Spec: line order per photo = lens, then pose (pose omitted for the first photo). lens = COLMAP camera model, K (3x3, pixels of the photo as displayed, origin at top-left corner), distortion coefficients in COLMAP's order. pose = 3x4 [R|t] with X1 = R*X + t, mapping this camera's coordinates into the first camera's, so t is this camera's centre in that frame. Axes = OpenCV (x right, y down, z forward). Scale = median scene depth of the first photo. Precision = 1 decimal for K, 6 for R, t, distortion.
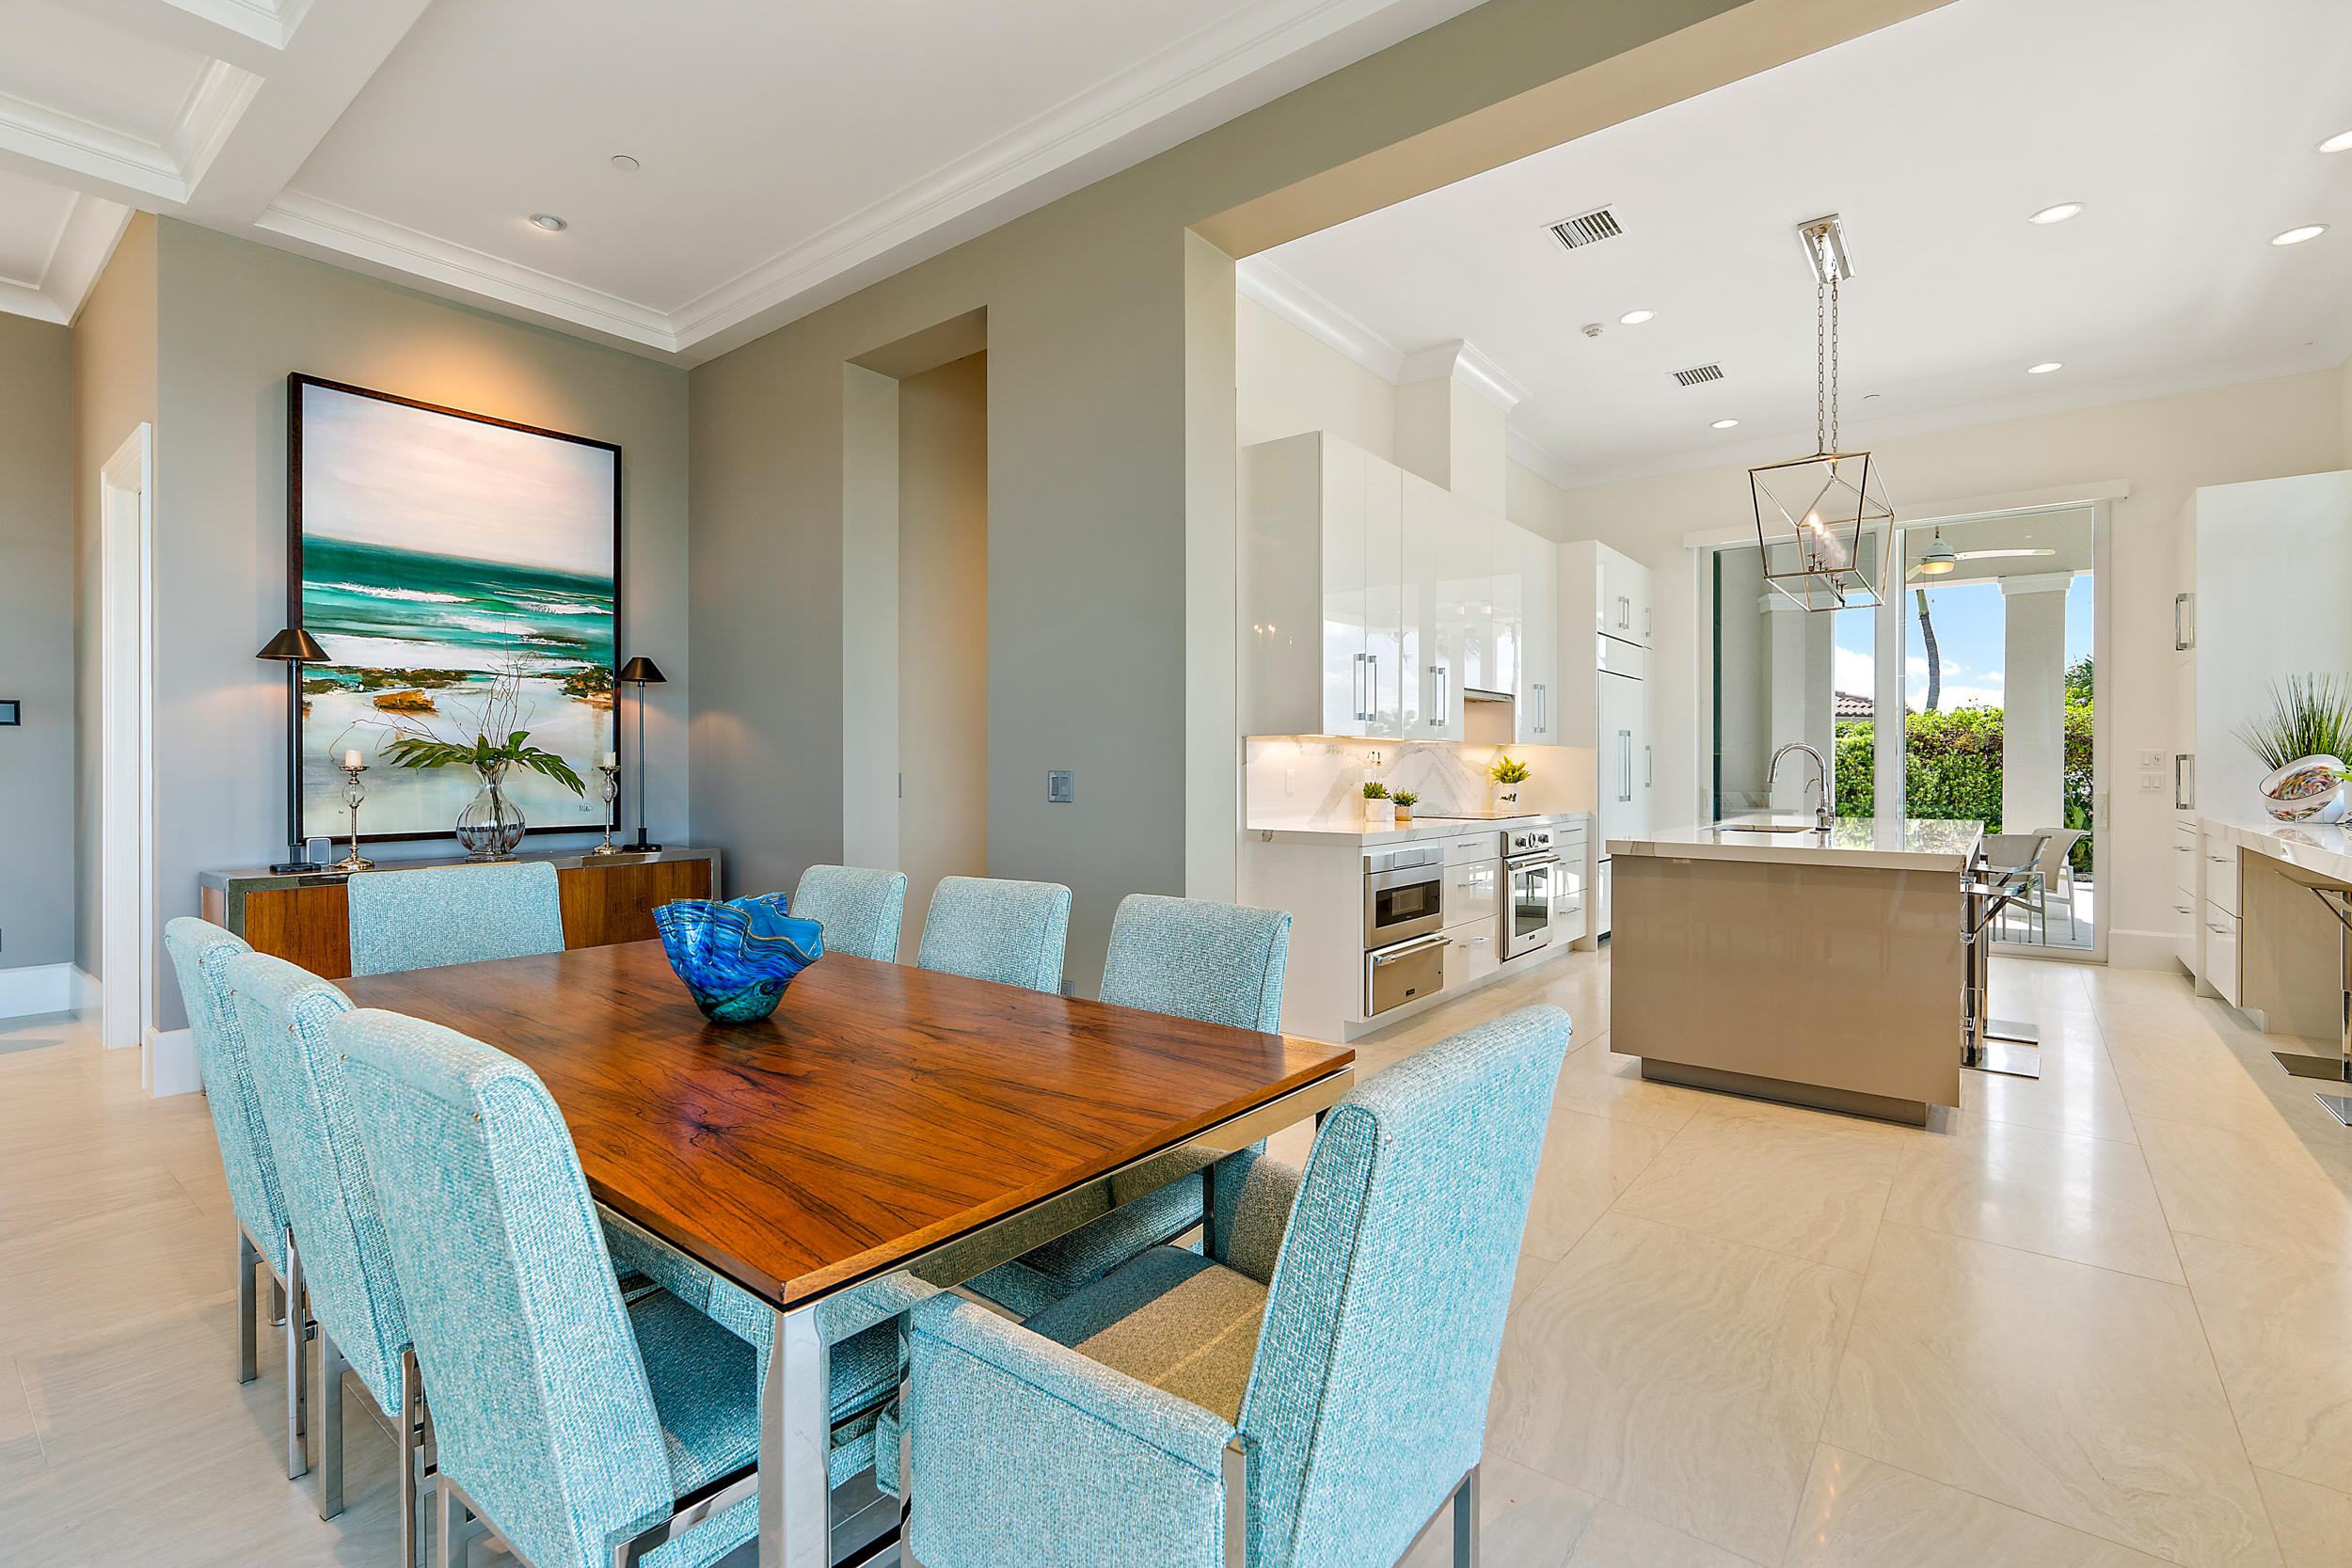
lens RADIAL K [[1067.7, 0, 1174.9], [0, 1067.7, 772.5], [0, 0, 1]] dist [-0.014302, 0.004911]
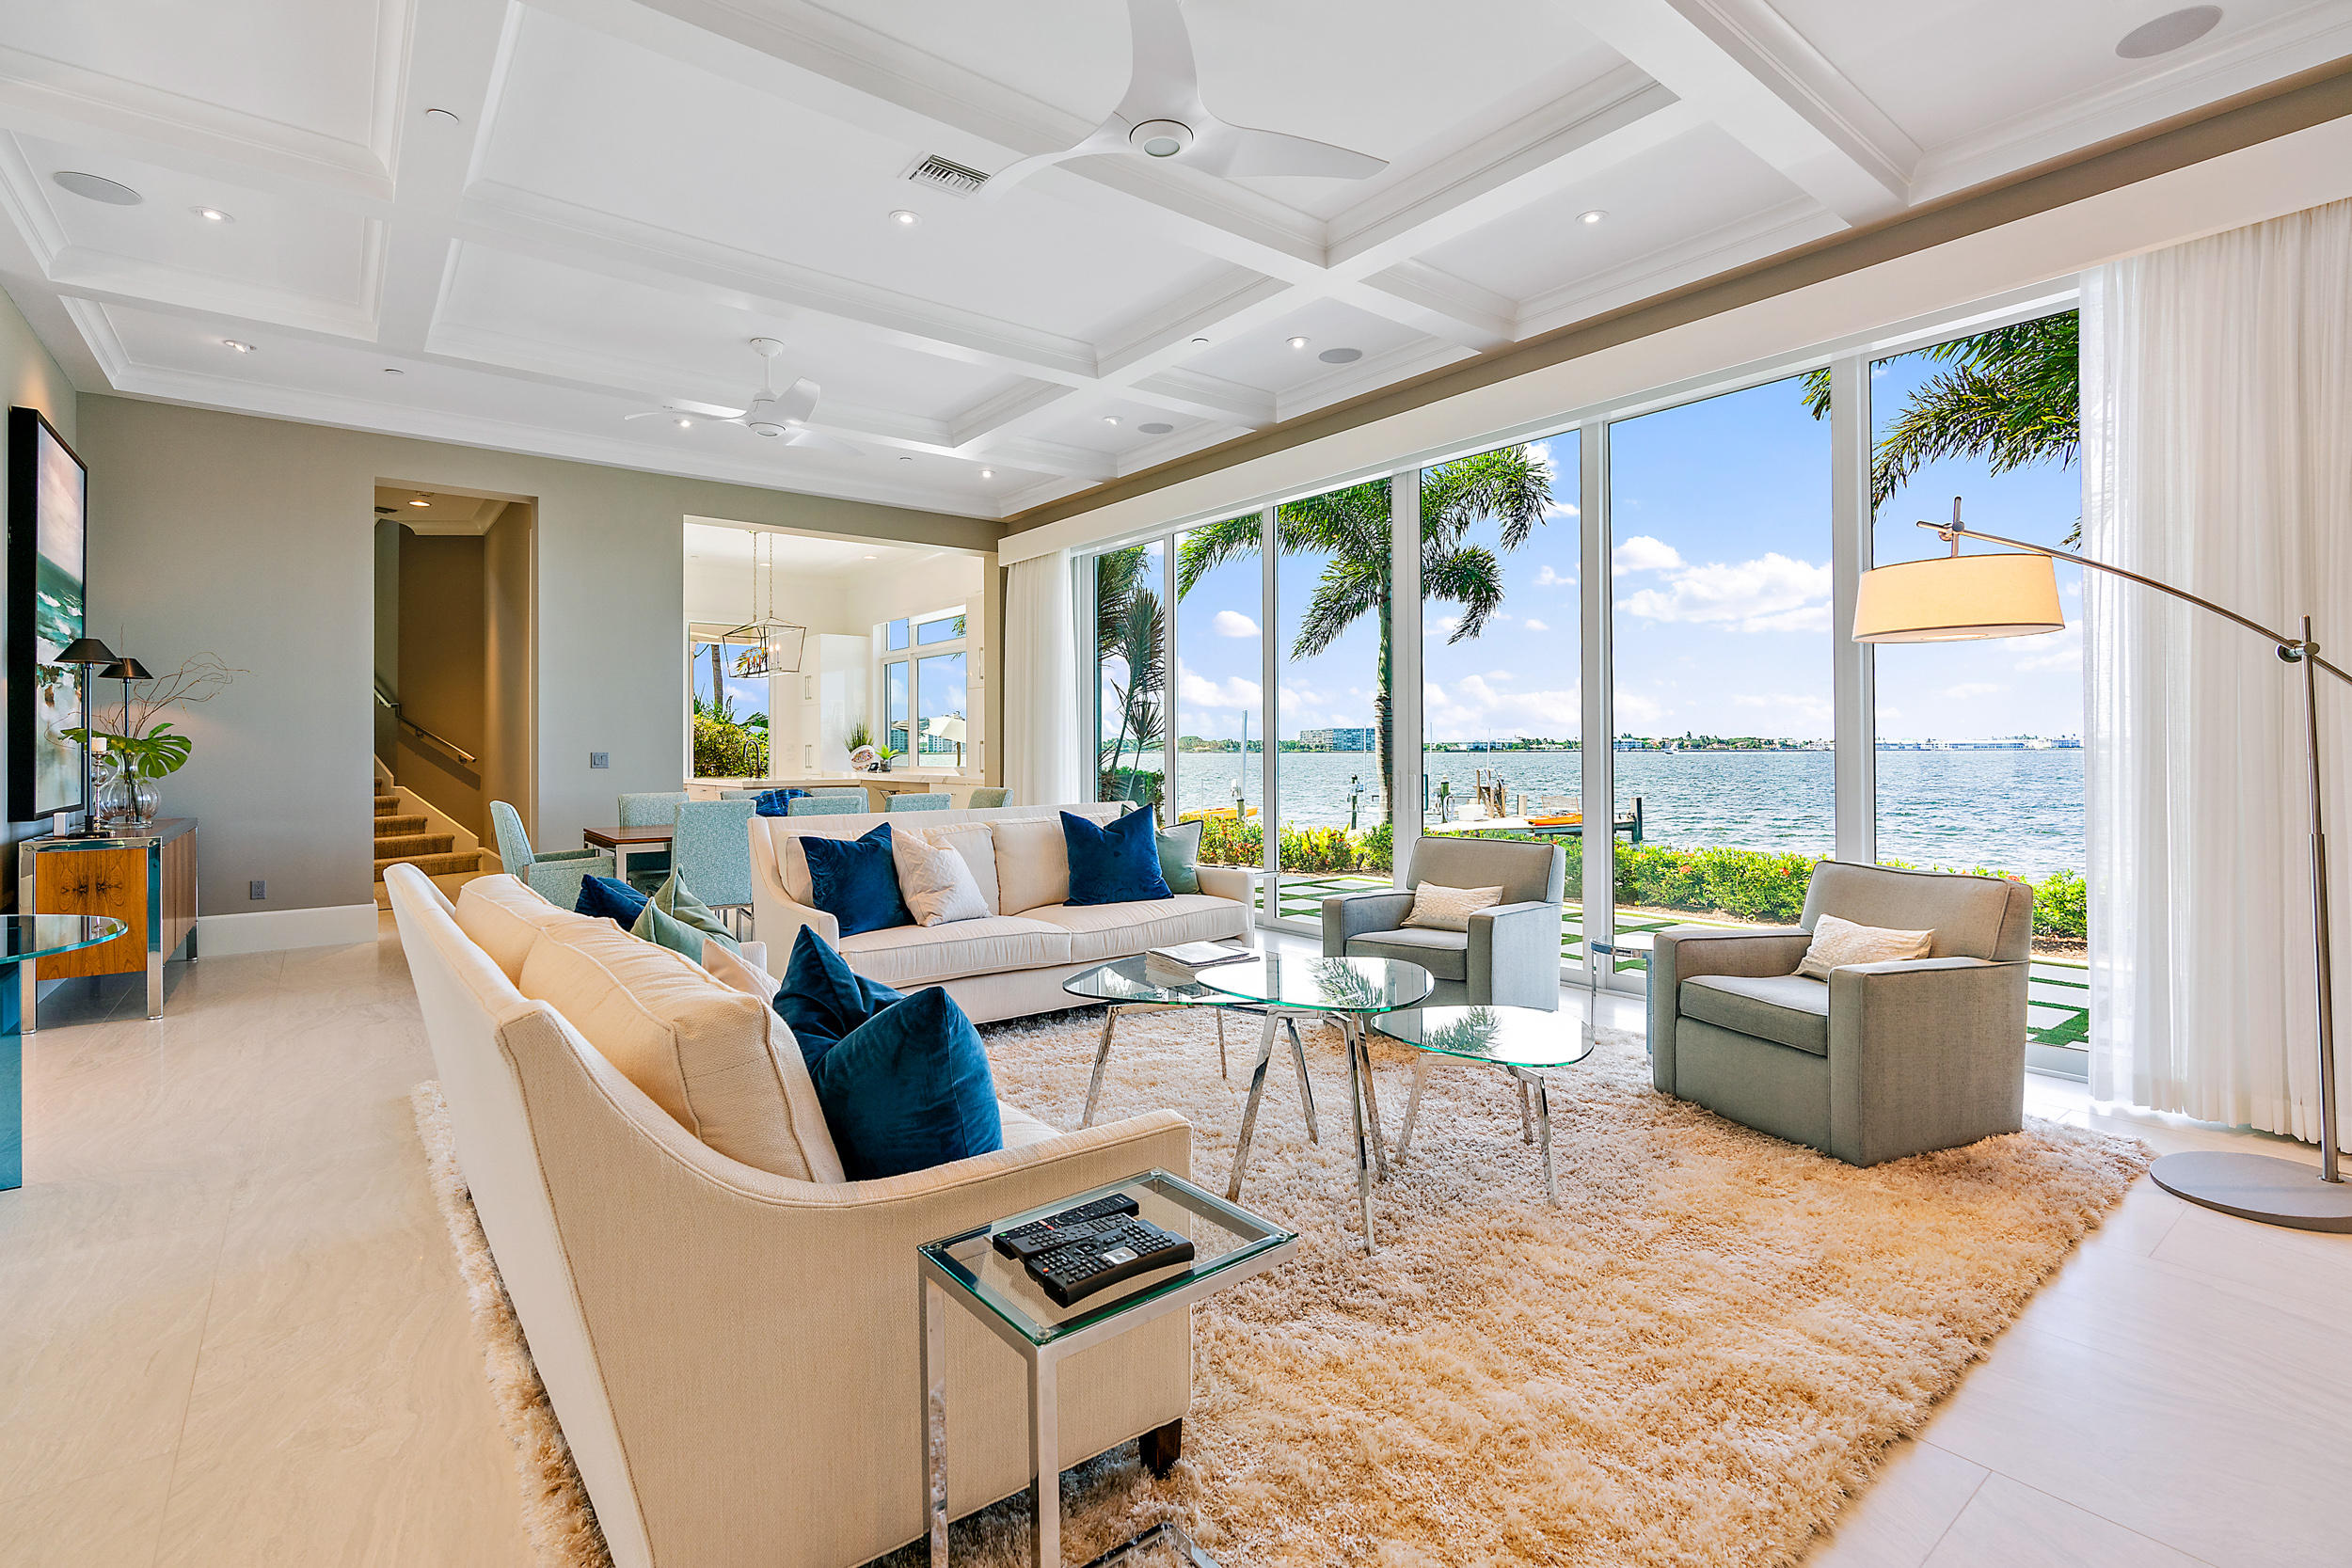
lens RADIAL K [[1067.7, 0, 1185.2], [0, 1067.7, 754.4], [0, 0, 1]] dist [-0.014302, 0.004911]
pose [[0.234026, -0.004580, 0.972219, -1.509336], [0.007684, 0.999966, 0.002861, 0.003834], [-0.972200, 0.006801, 0.234054, -0.429528]]
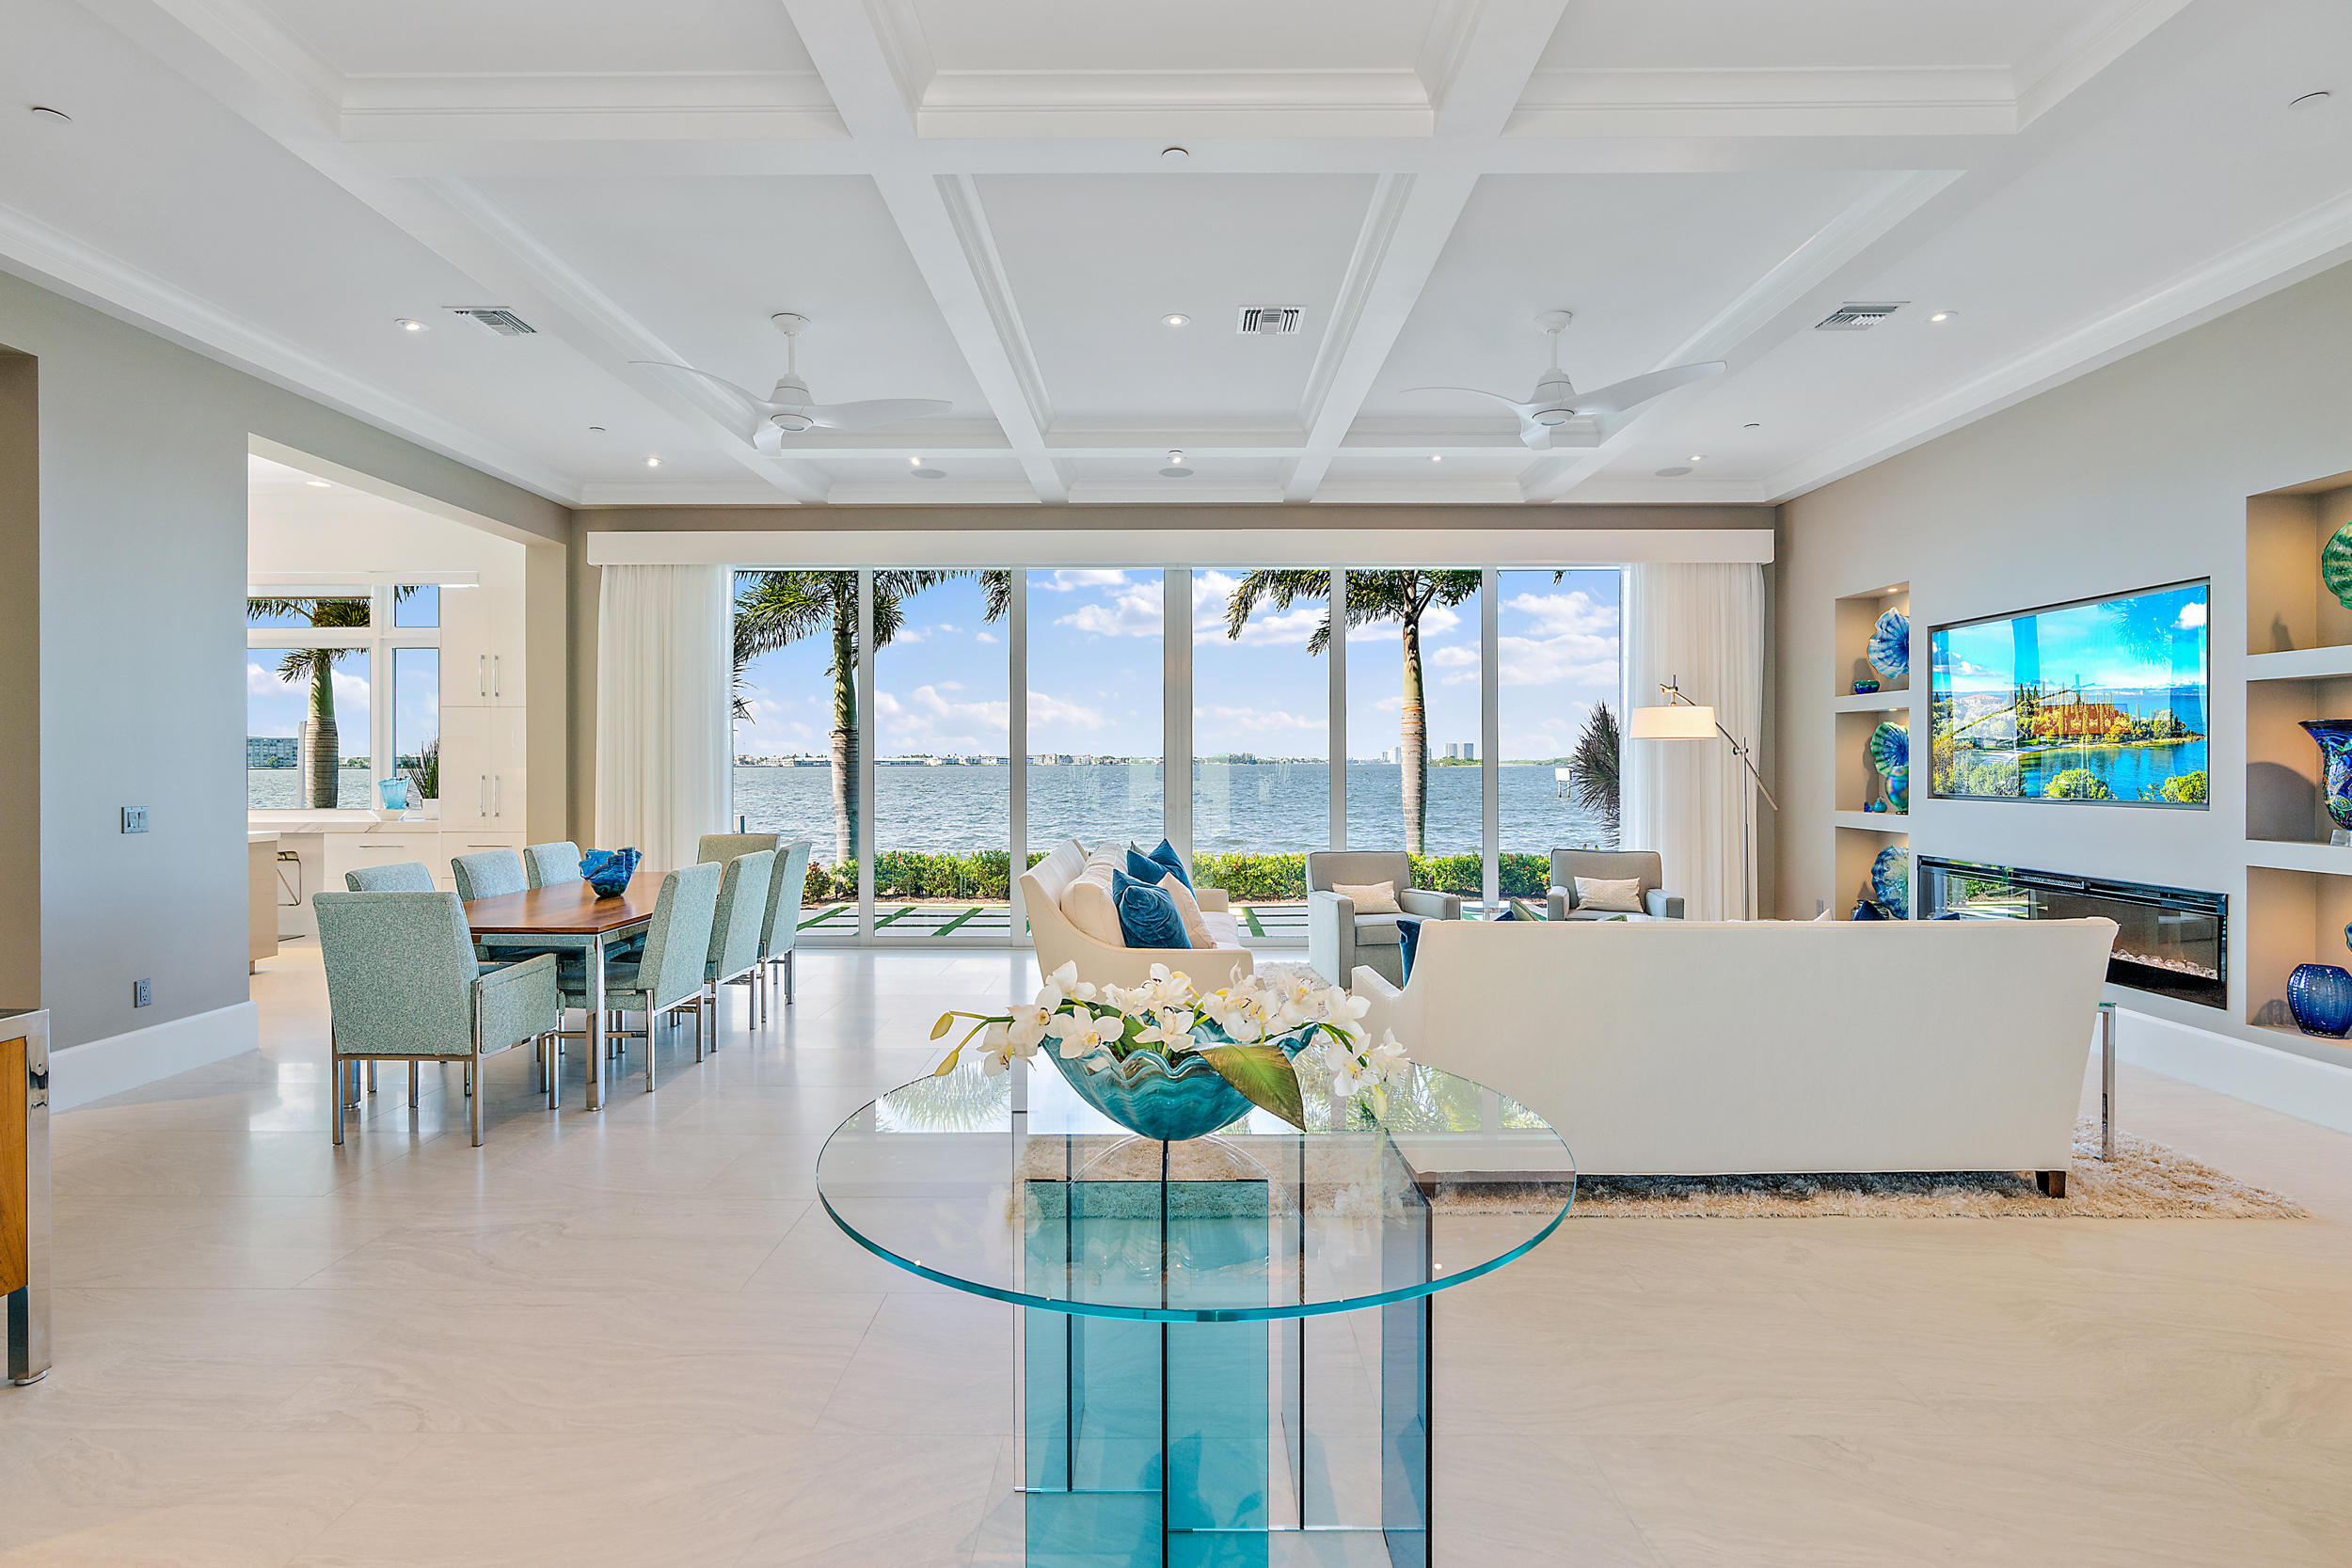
lens RADIAL K [[1067.7, 0, 1167.5], [0, 1067.7, 767.1], [0, 0, 1]] dist [-0.014302, 0.004911]
pose [[-0.606353, -0.001463, 0.795194, -1.537608], [0.005318, 0.999968, 0.005895, -0.039387], [-0.795178, 0.007803, -0.606326, 0.685087]]
